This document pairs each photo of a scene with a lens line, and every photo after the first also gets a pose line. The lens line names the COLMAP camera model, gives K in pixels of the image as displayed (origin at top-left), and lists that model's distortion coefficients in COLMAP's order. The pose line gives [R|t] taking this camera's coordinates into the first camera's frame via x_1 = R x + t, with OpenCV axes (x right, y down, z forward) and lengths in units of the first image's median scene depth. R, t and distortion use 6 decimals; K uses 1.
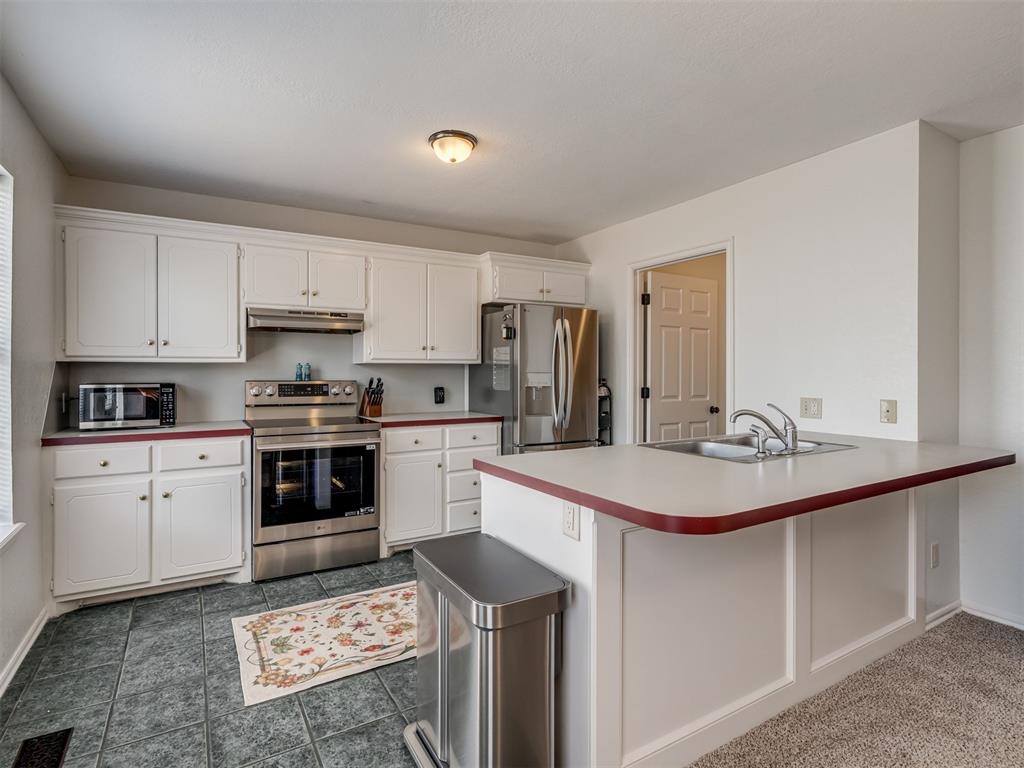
lens RADIAL K [[517.7, 0, 481.6], [0, 517.7, 372.9], [0, 0, 1]] dist [-0.003803, 0.000819]
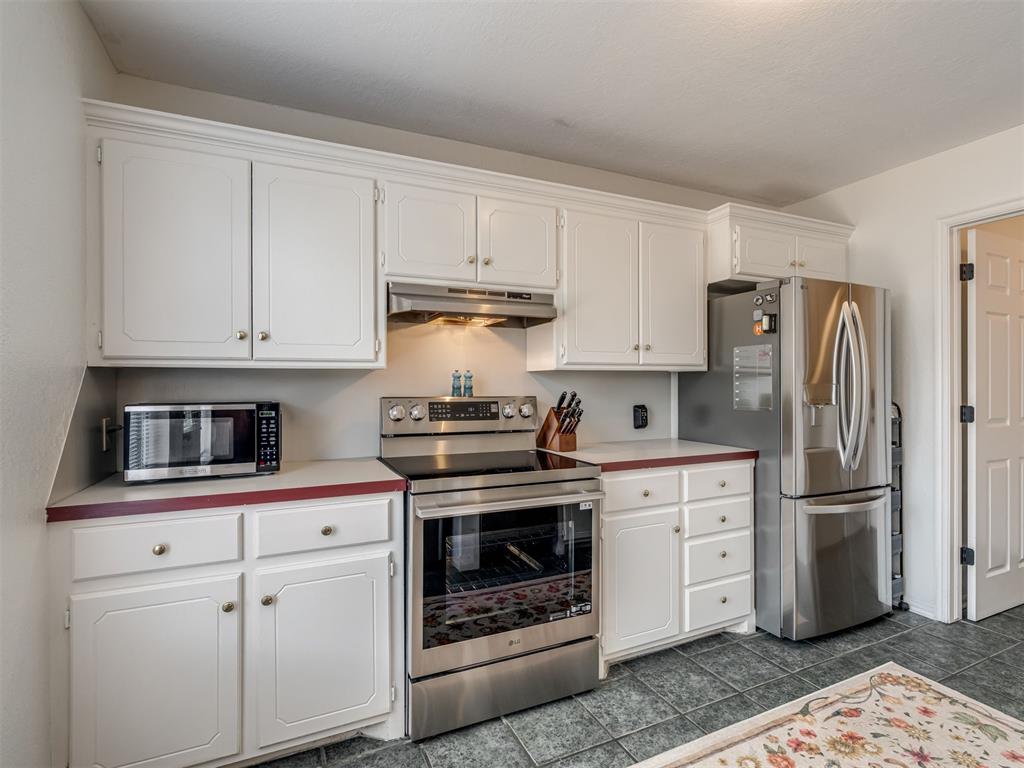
lens RADIAL K [[516.7, 0, 526.1], [0, 516.7, 383.2], [0, 0, 1]] dist [-0.004297, 0.000510]
pose [[0.997905, -0.002752, -0.064640, -0.229276], [0.002536, 0.999991, -0.003427, 0.000101], [0.064649, 0.003256, 0.997903, 0.358093]]
